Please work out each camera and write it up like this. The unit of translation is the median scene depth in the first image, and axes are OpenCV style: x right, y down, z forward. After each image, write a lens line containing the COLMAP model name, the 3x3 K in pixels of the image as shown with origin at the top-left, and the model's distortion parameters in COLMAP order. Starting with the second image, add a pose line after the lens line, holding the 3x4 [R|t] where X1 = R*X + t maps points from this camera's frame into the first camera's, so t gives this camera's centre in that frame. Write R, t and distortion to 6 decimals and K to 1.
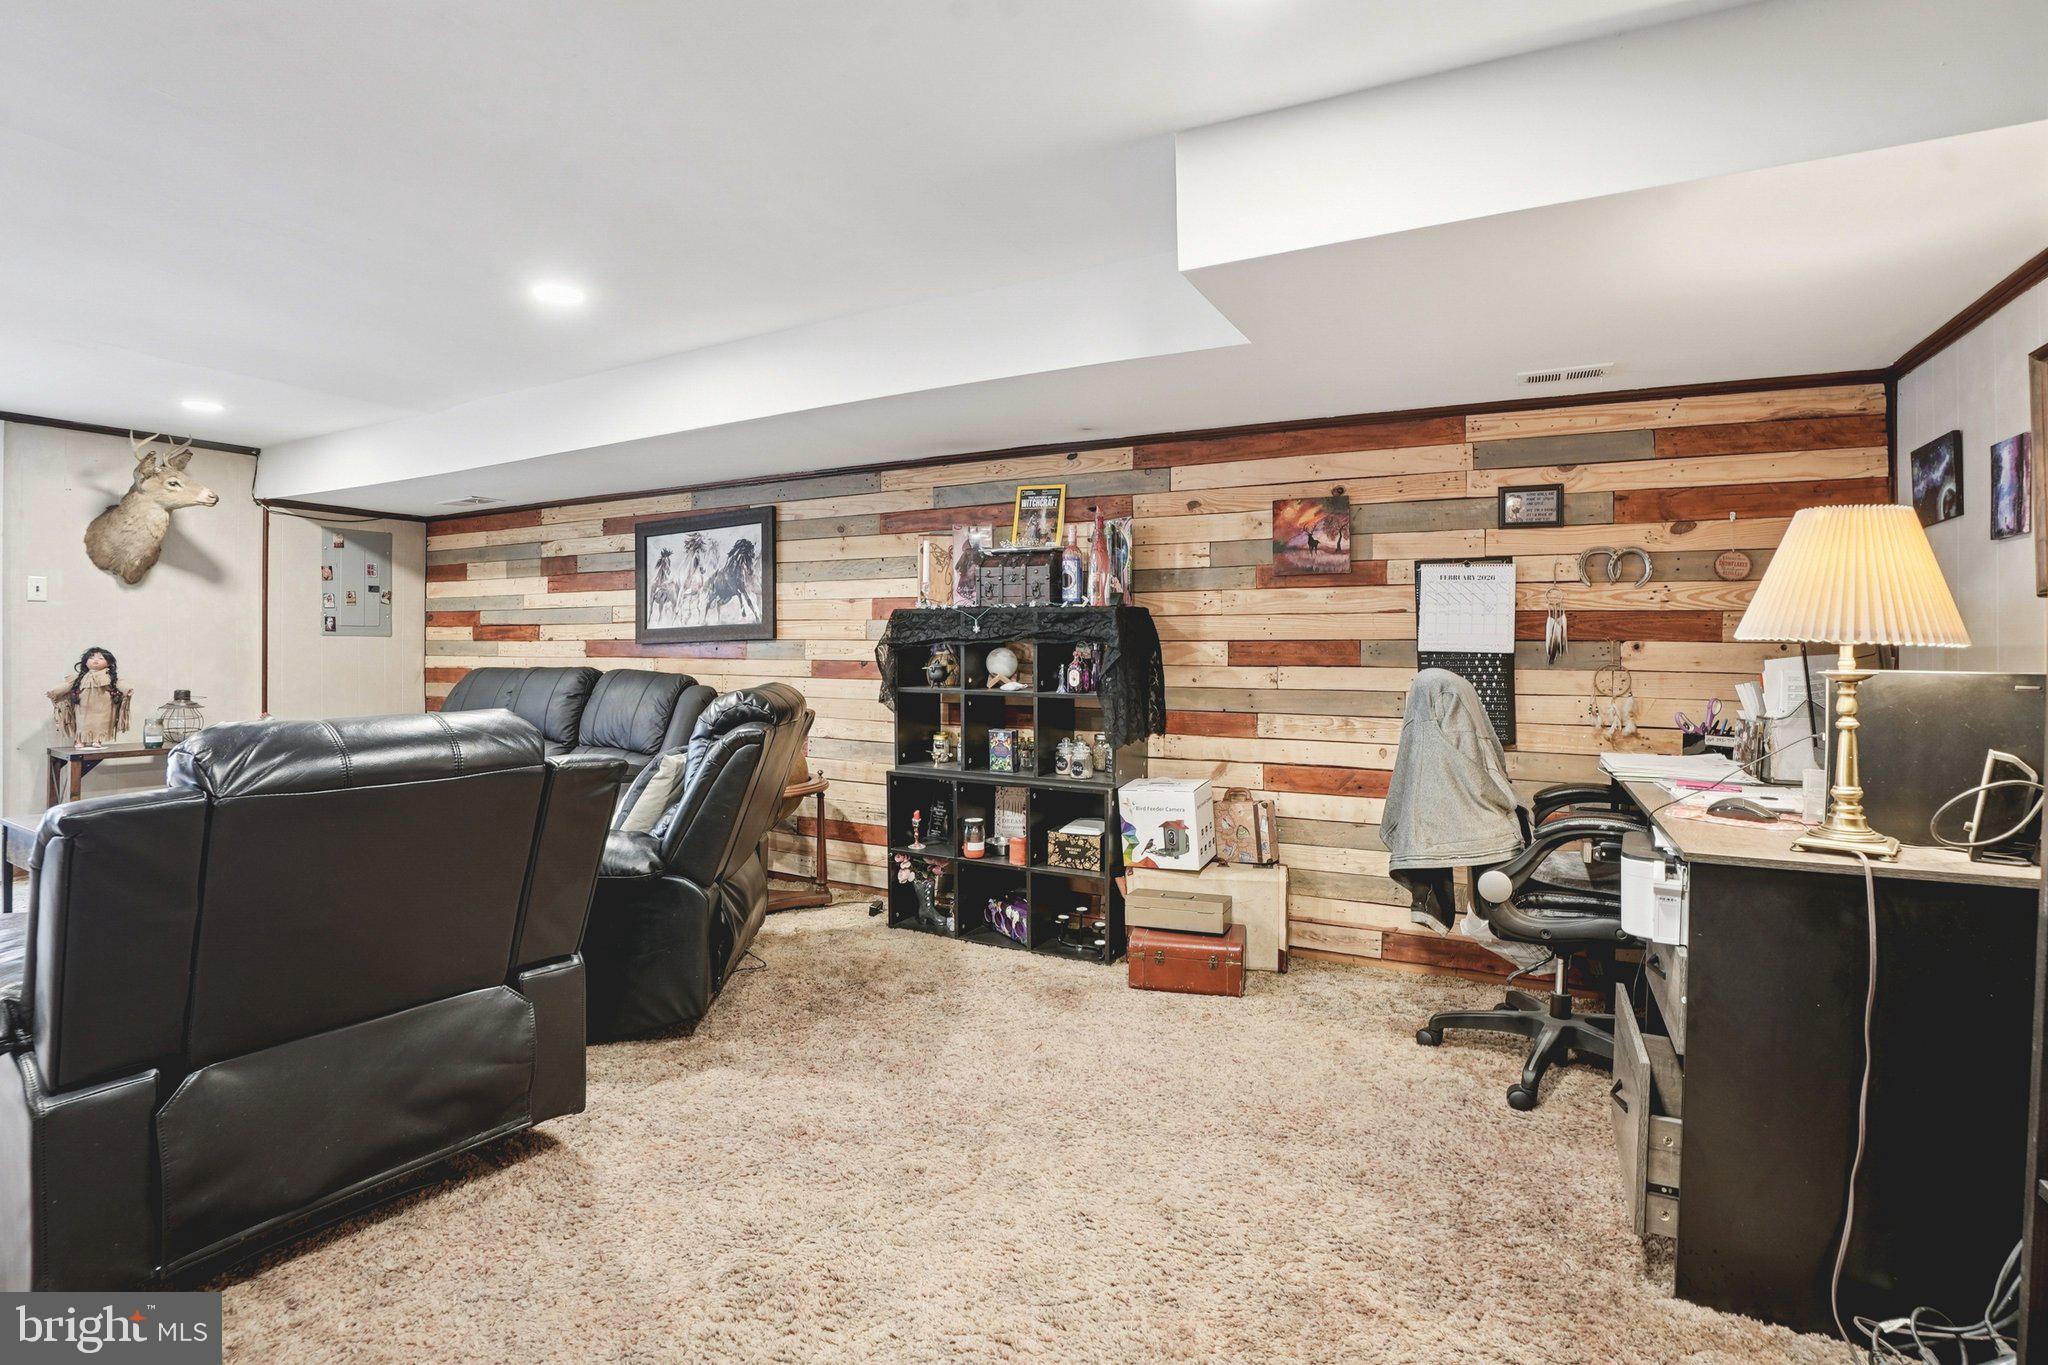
lens RADIAL K [[956.4, 0, 1009.1], [0, 956.4, 657.7], [0, 0, 1]] dist [-0.075543, 0.019811]
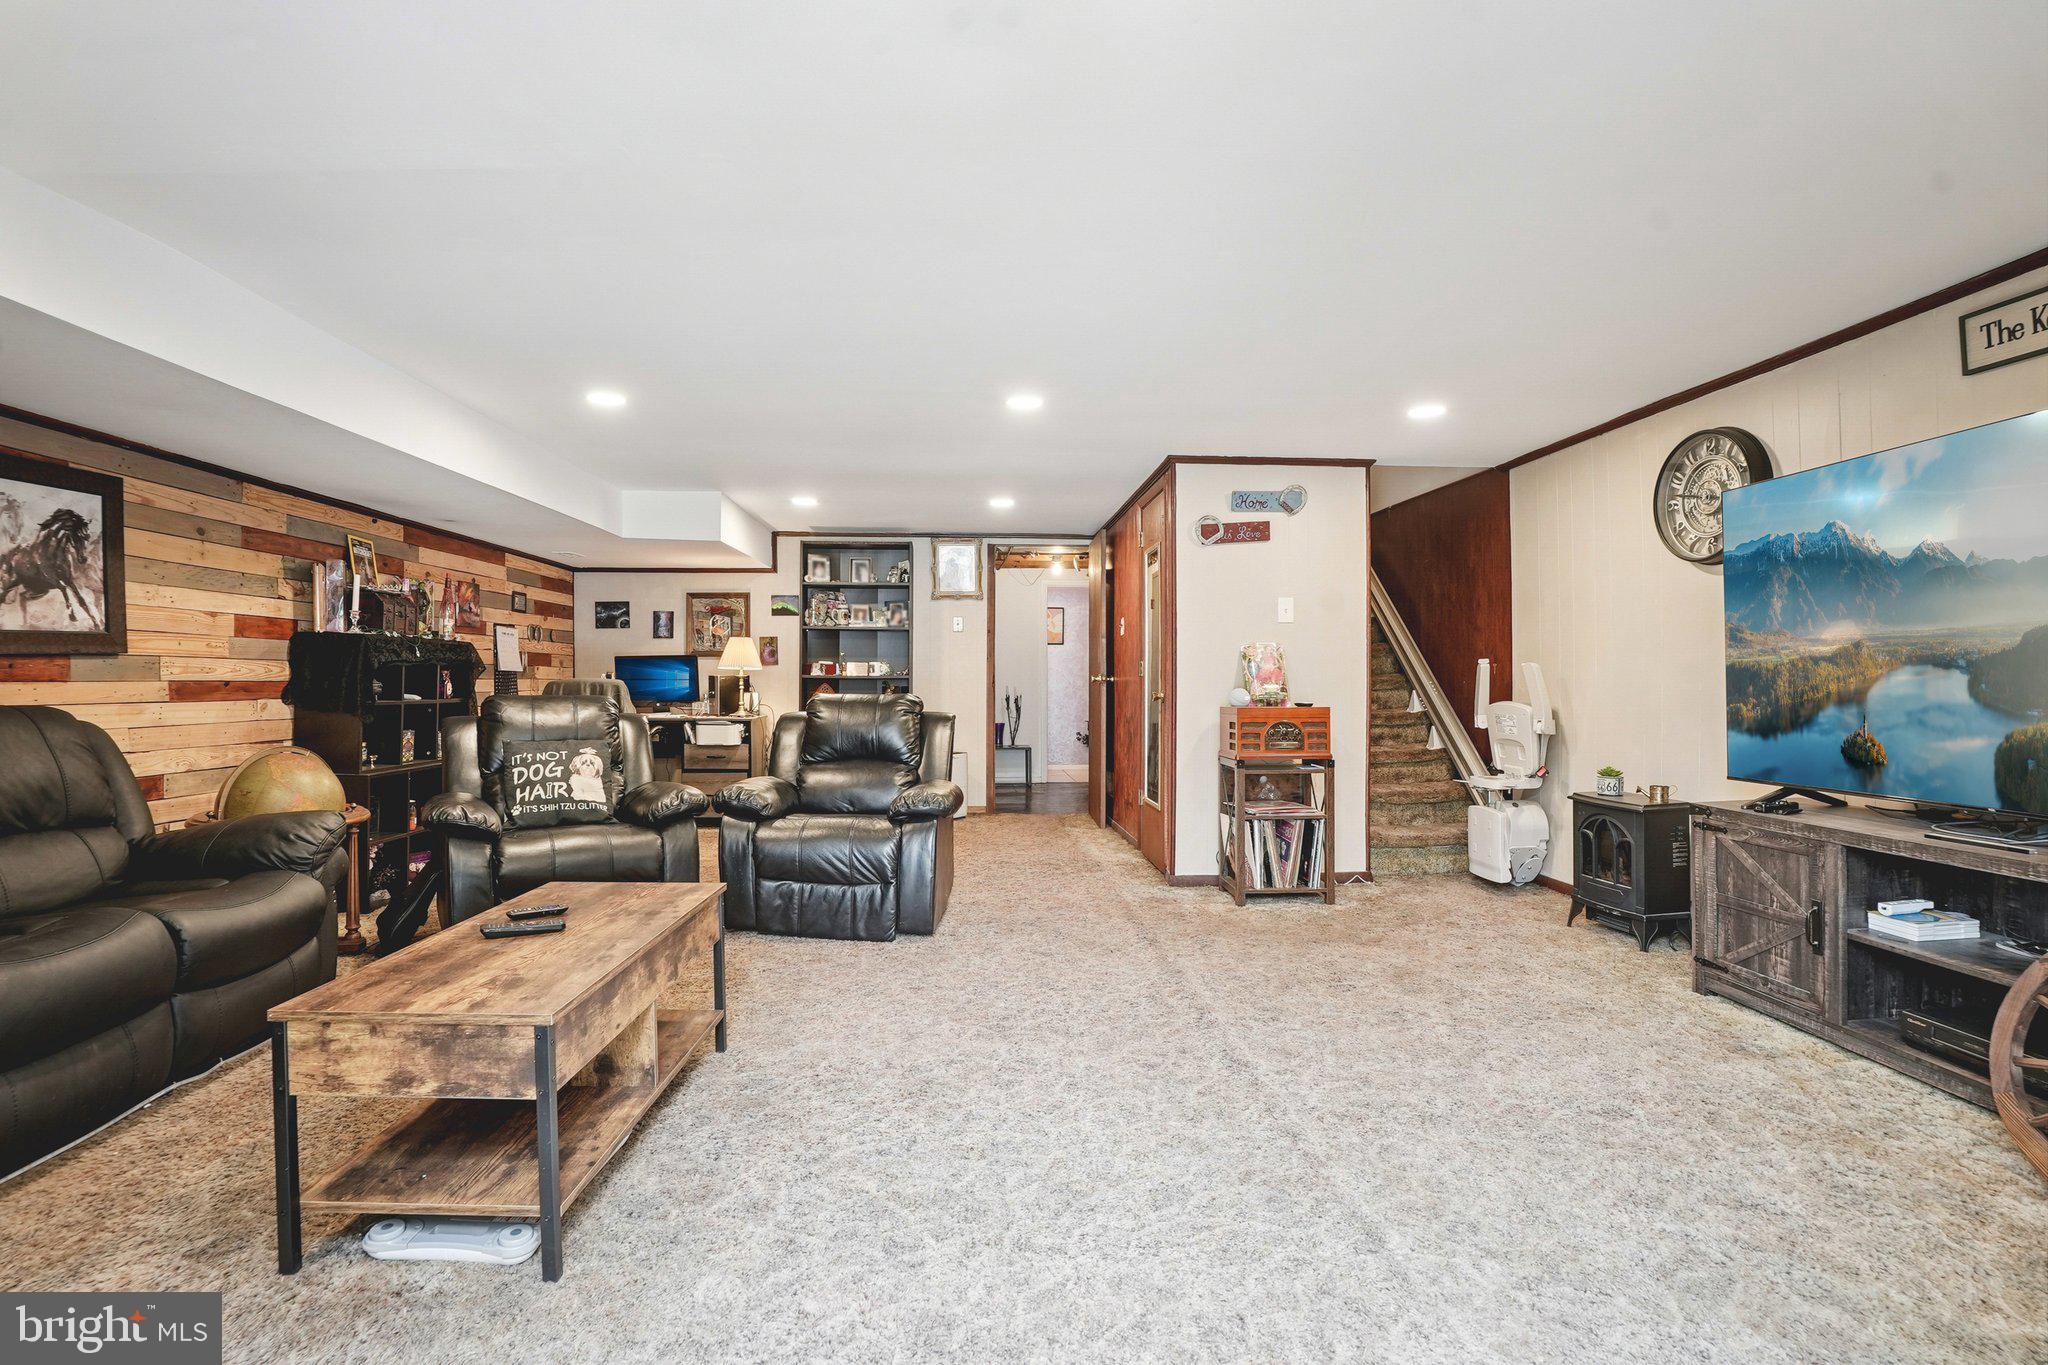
lens RADIAL K [[956.4, 0, 1006.3], [0, 956.4, 671.4], [0, 0, 1]] dist [-0.075543, 0.019811]
pose [[-0.510152, 0.000430, 0.860084, -1.560526], [0.006865, 0.999970, 0.003572, -0.004320], [-0.860057, 0.007726, -0.510140, 0.964134]]
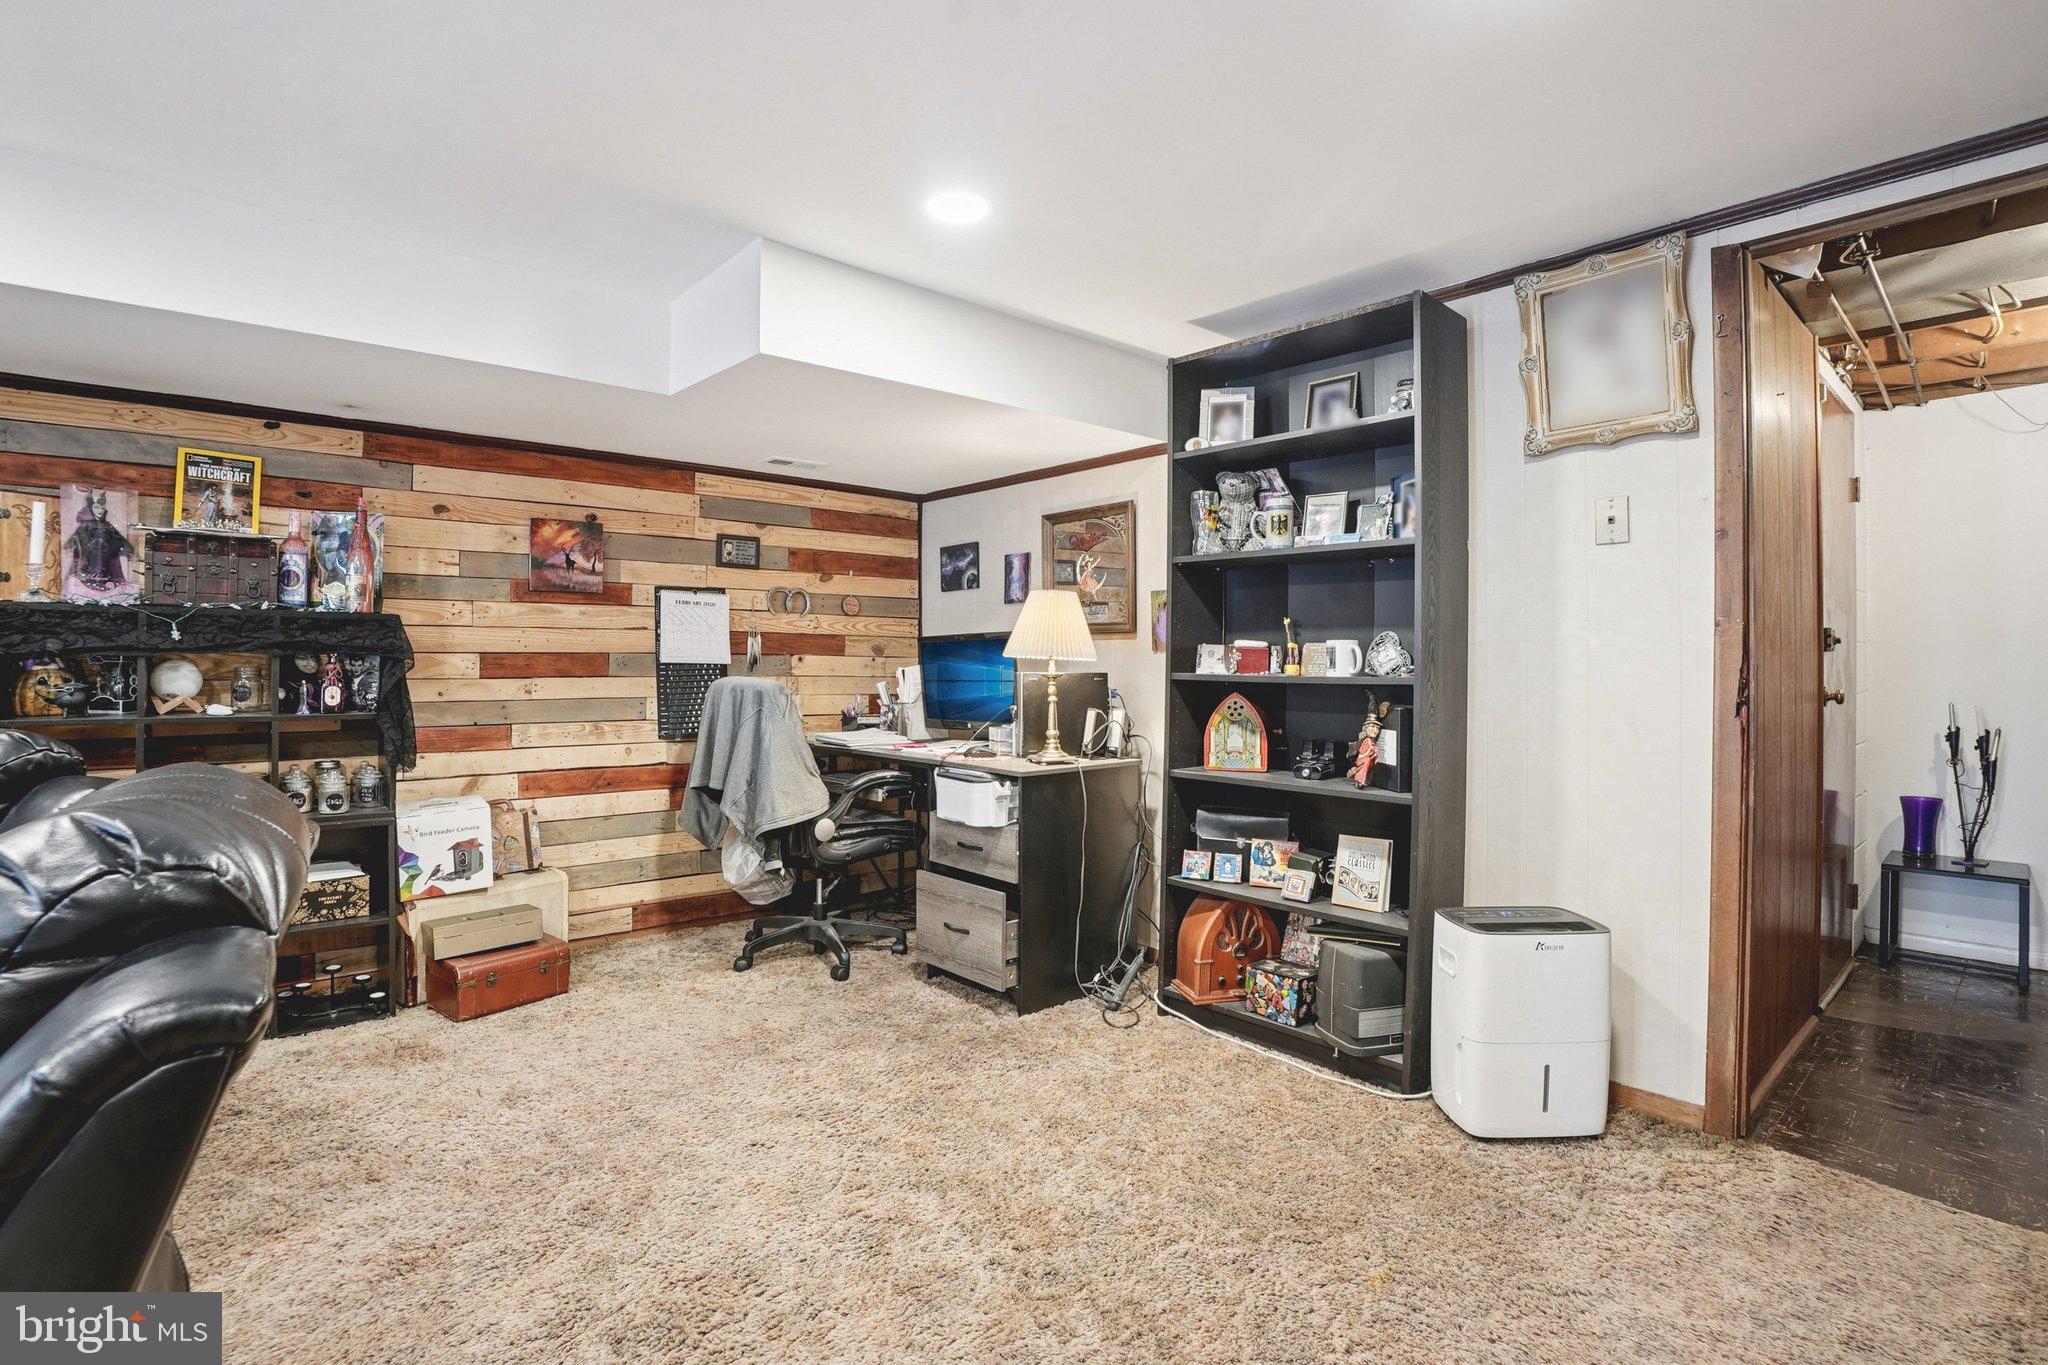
lens RADIAL K [[956.4, 0, 1007.6], [0, 956.4, 662.1], [0, 0, 1]] dist [-0.075543, 0.019811]
pose [[0.366161, -0.003877, 0.930544, -0.461313], [0.006877, 0.999975, 0.001461, -0.005625], [-0.930526, 0.005865, 0.366178, 0.137217]]
